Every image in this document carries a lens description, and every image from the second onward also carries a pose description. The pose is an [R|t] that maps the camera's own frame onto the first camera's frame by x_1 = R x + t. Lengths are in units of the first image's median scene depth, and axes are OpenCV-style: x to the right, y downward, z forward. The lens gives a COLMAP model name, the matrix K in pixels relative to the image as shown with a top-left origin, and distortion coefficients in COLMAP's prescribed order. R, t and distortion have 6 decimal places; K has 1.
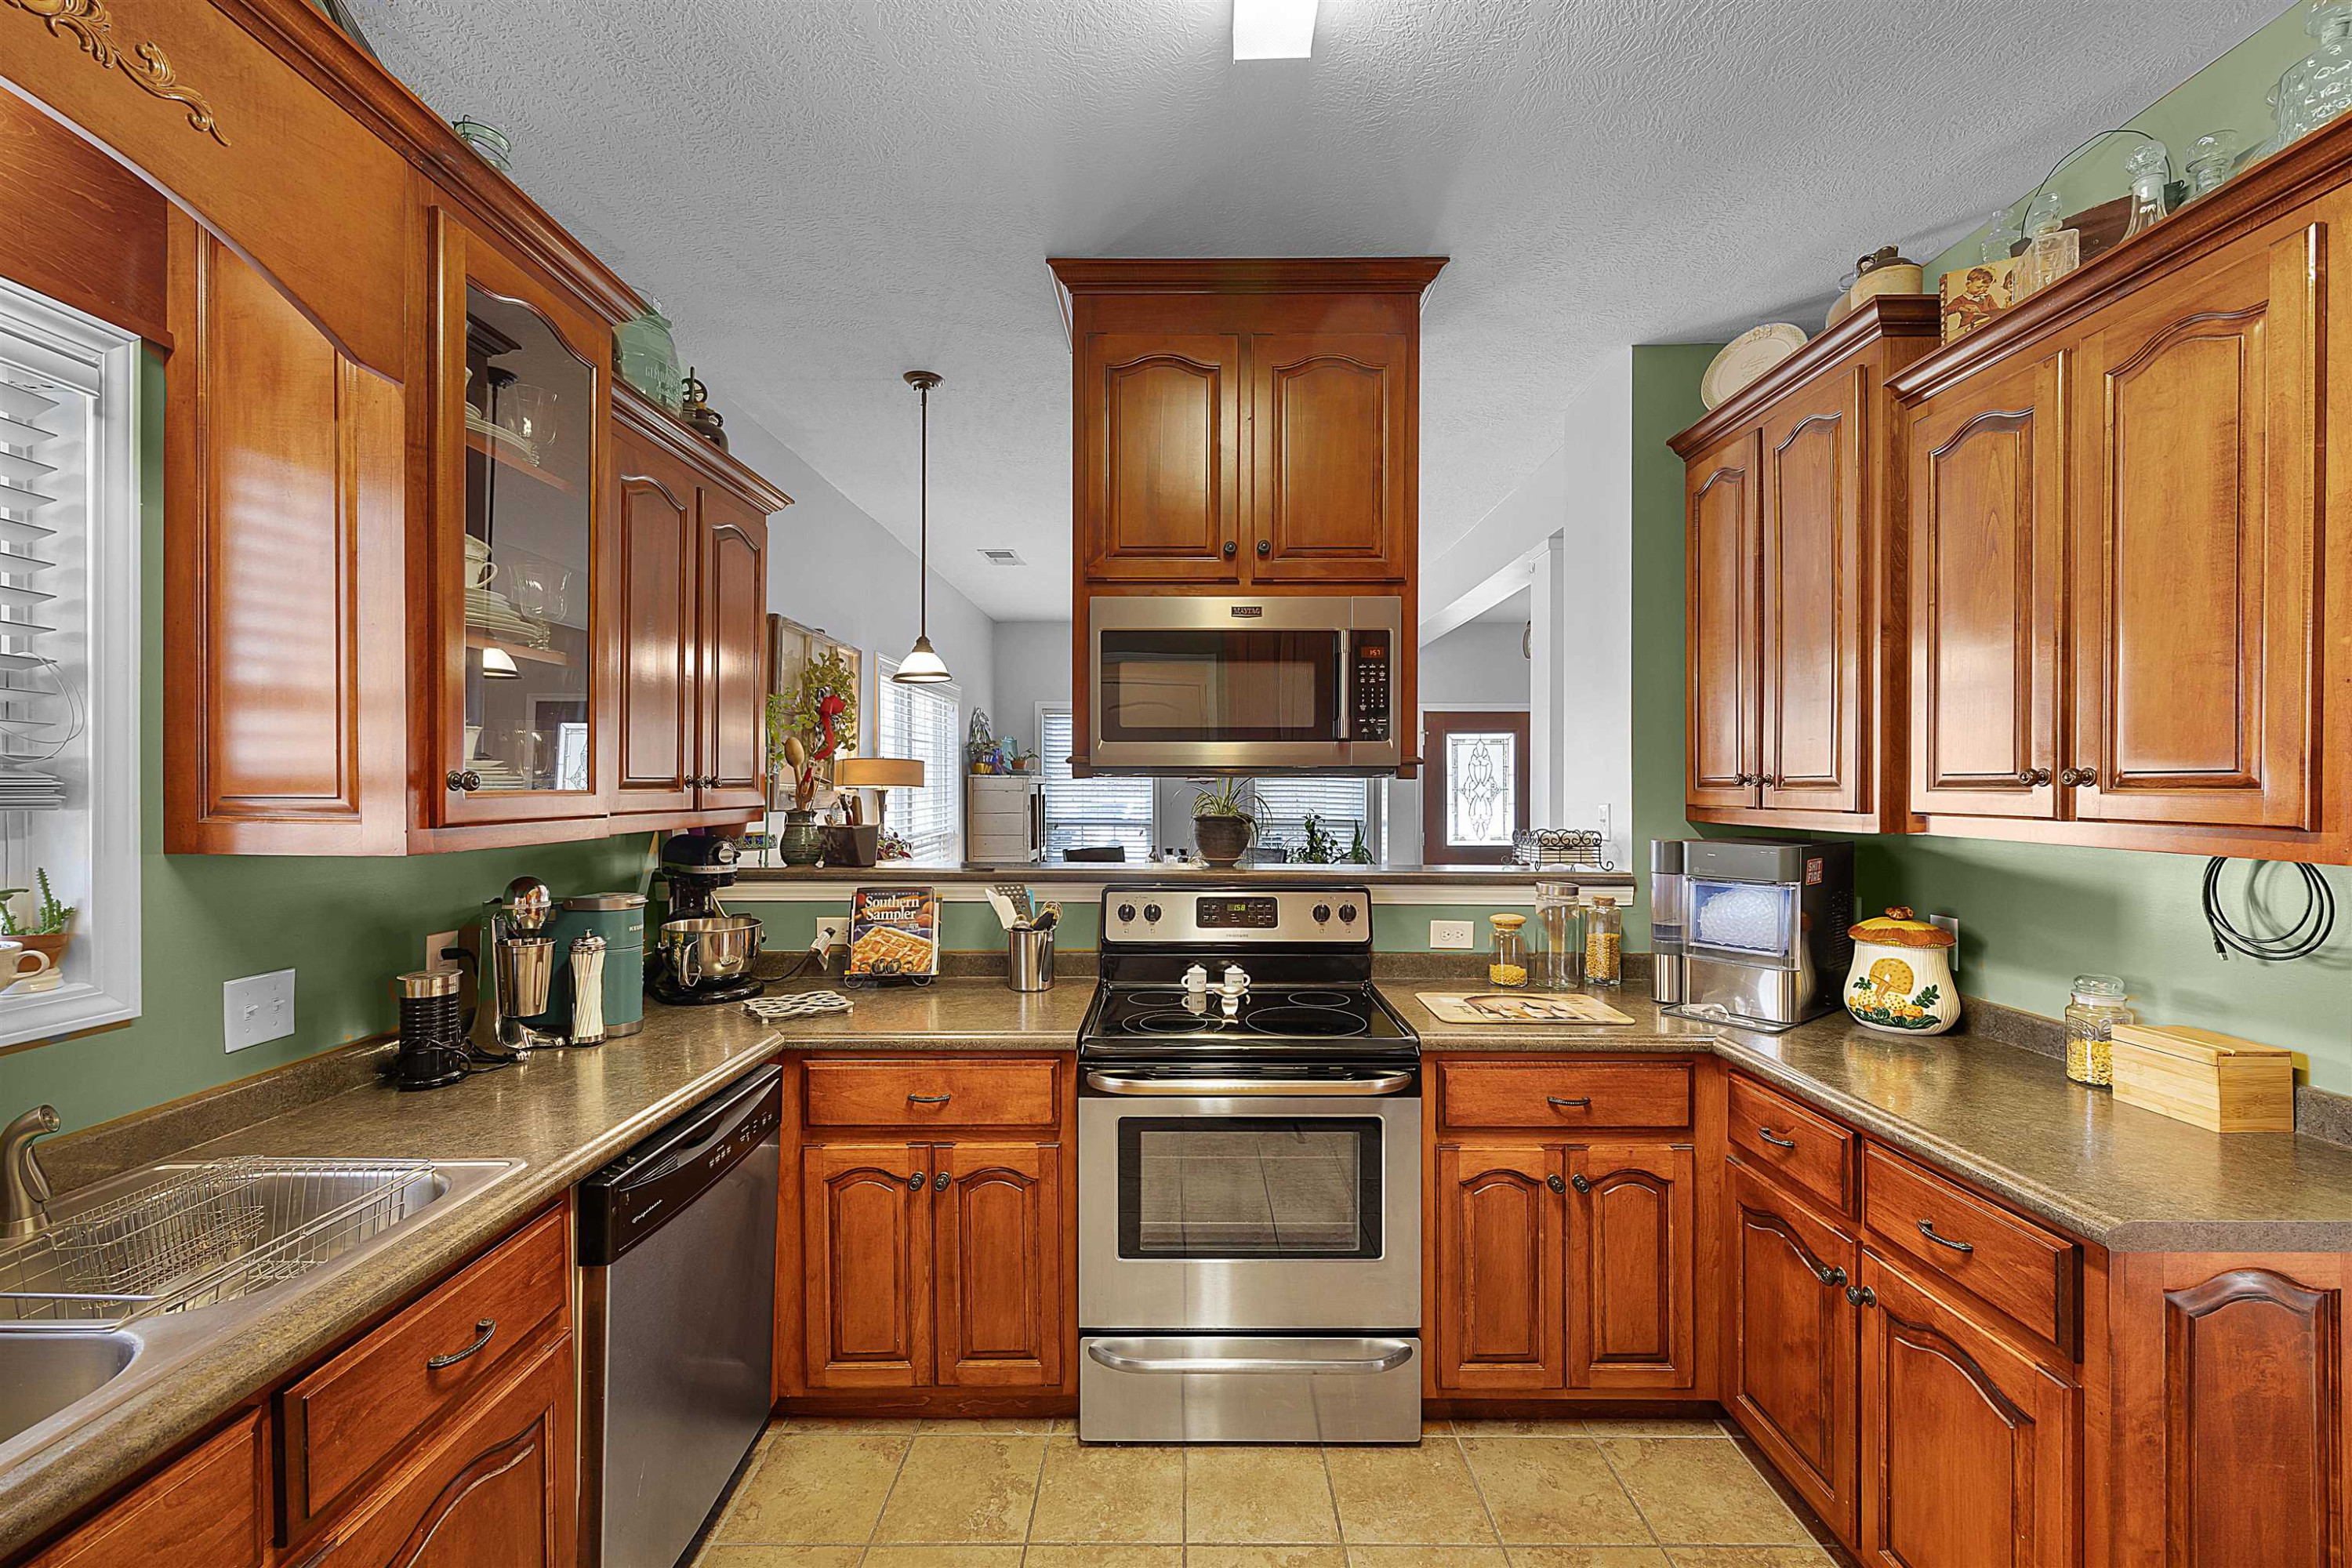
lens RADIAL K [[947.2, 0, 1182.3], [0, 947.2, 774.9], [0, 0, 1]] dist [0.000286, -0.000047]
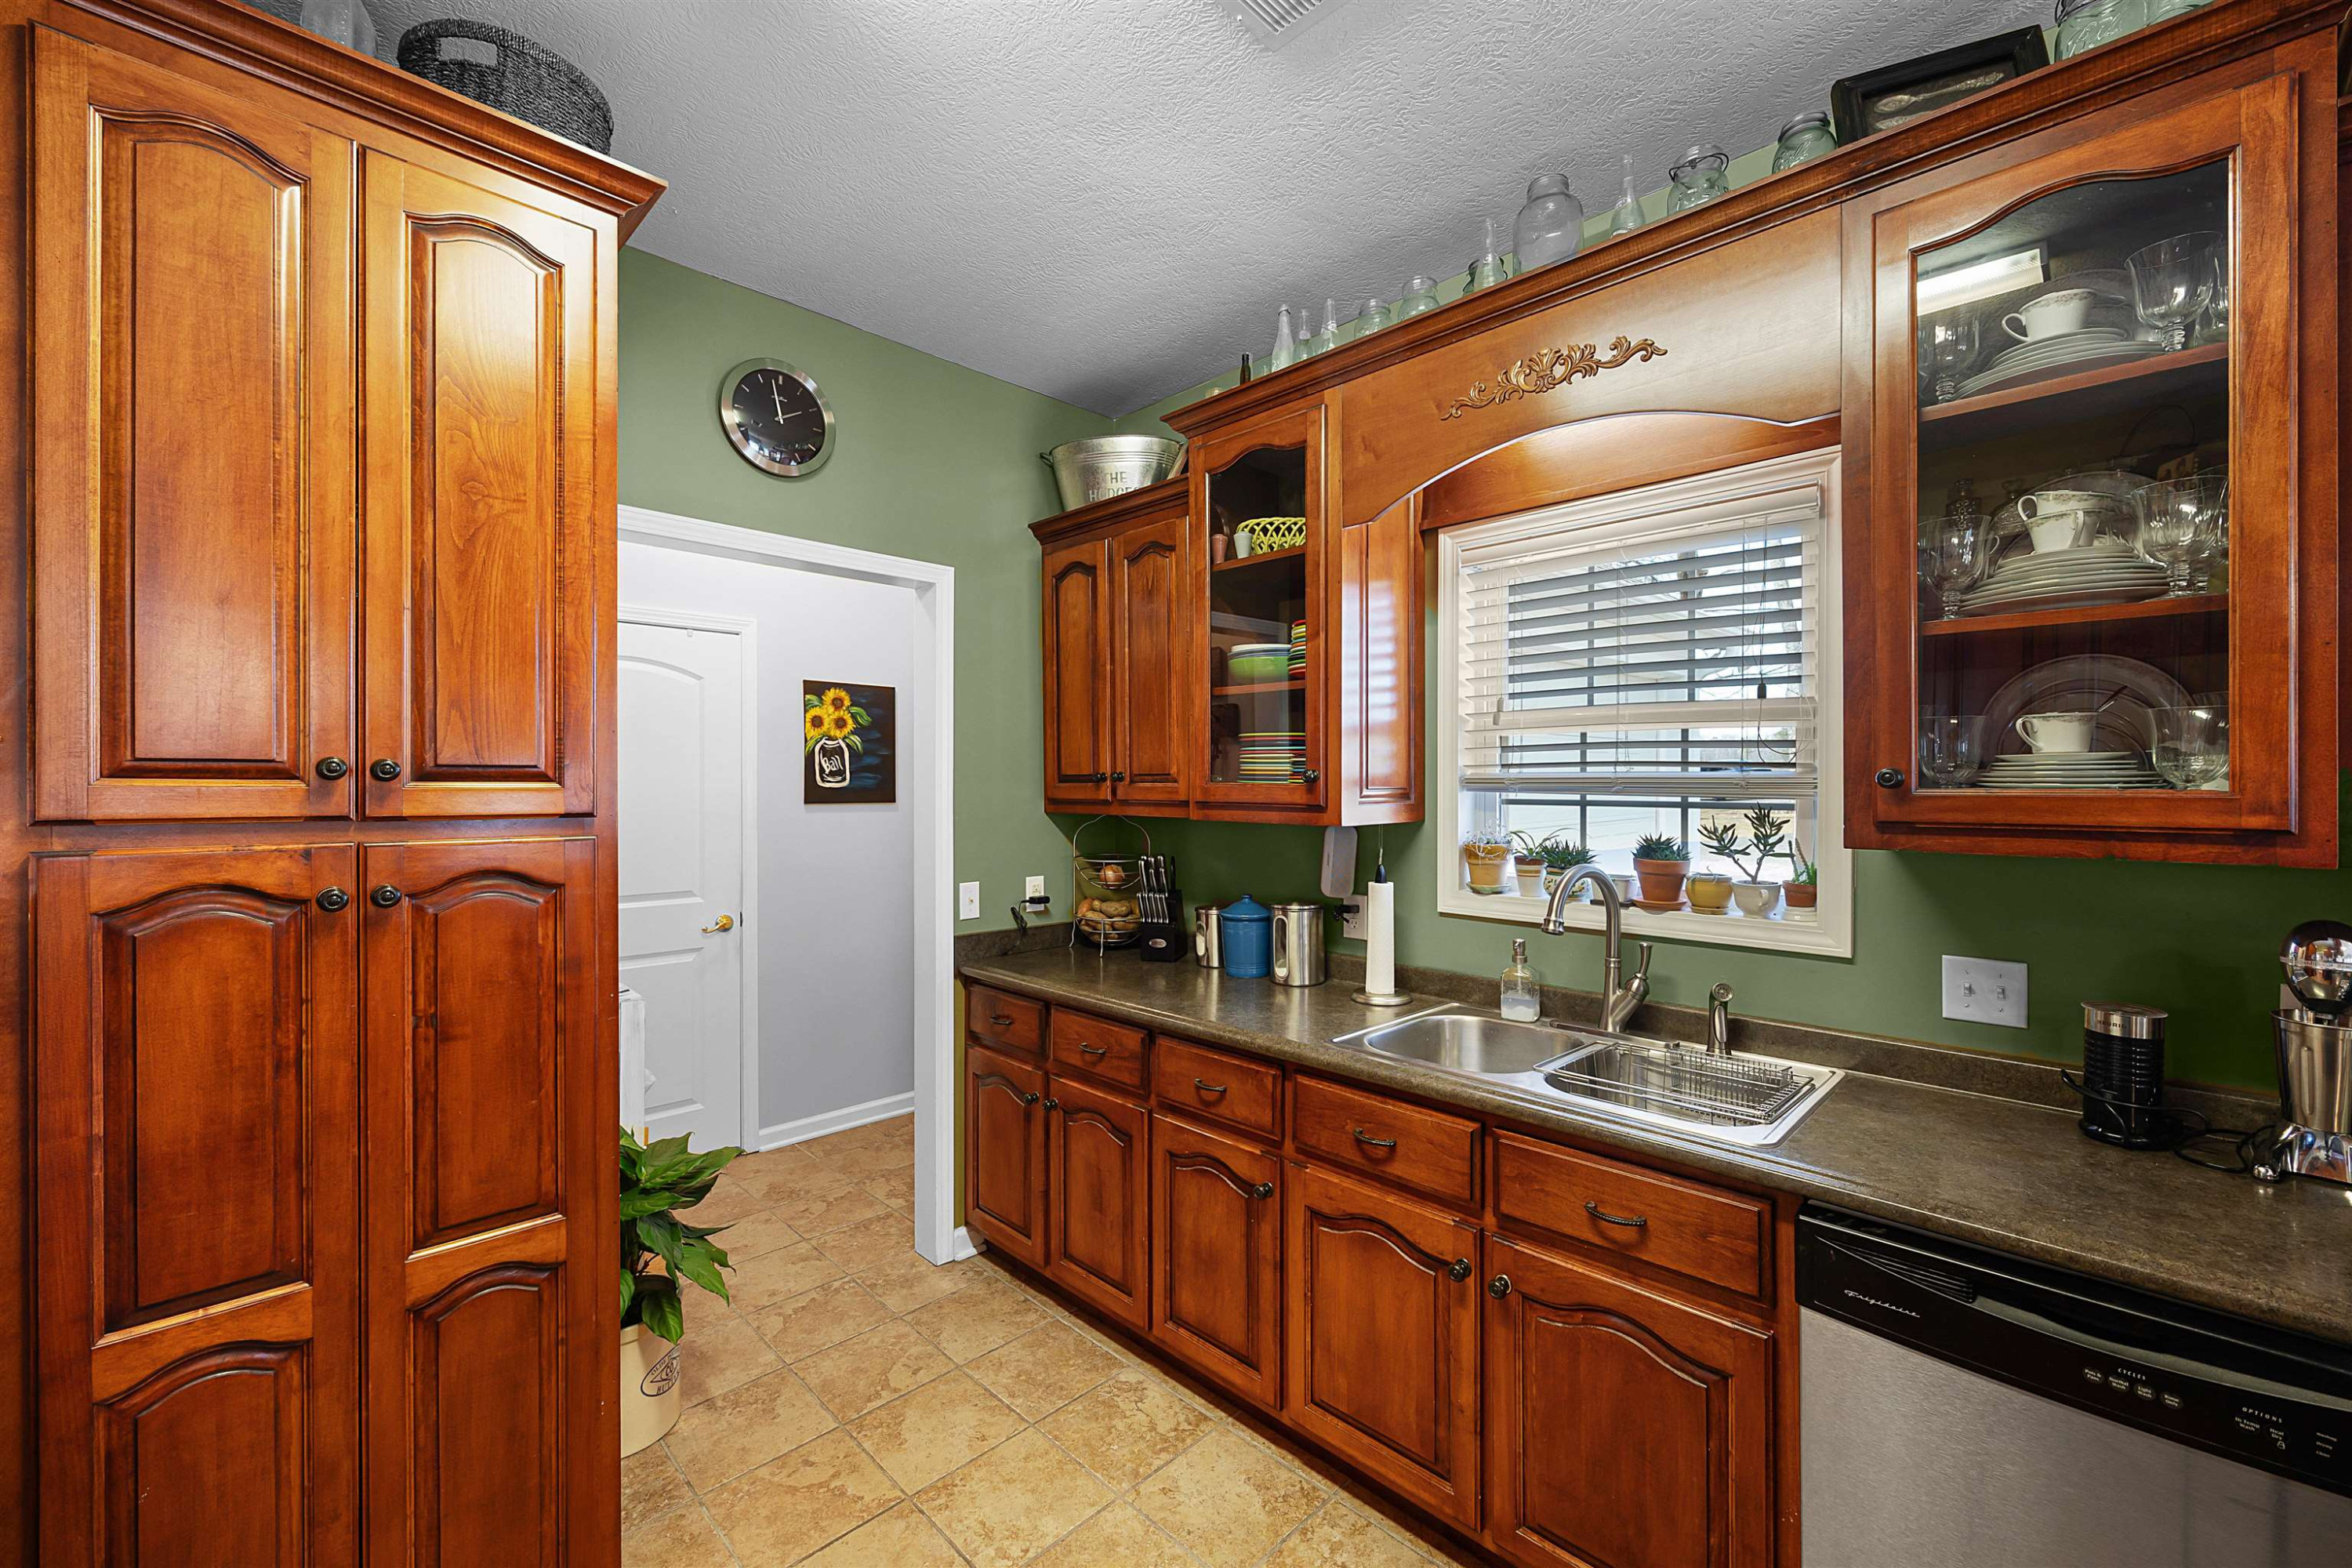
lens RADIAL K [[947.2, 0, 1182.3], [0, 947.2, 774.9], [0, 0, 1]] dist [0.000286, -0.000047]
pose [[-0.704102, -0.001218, -0.710098, 0.416084], [0.007216, 0.999935, -0.008871, 0.006606], [0.710062, -0.011370, -0.704047, 1.089380]]
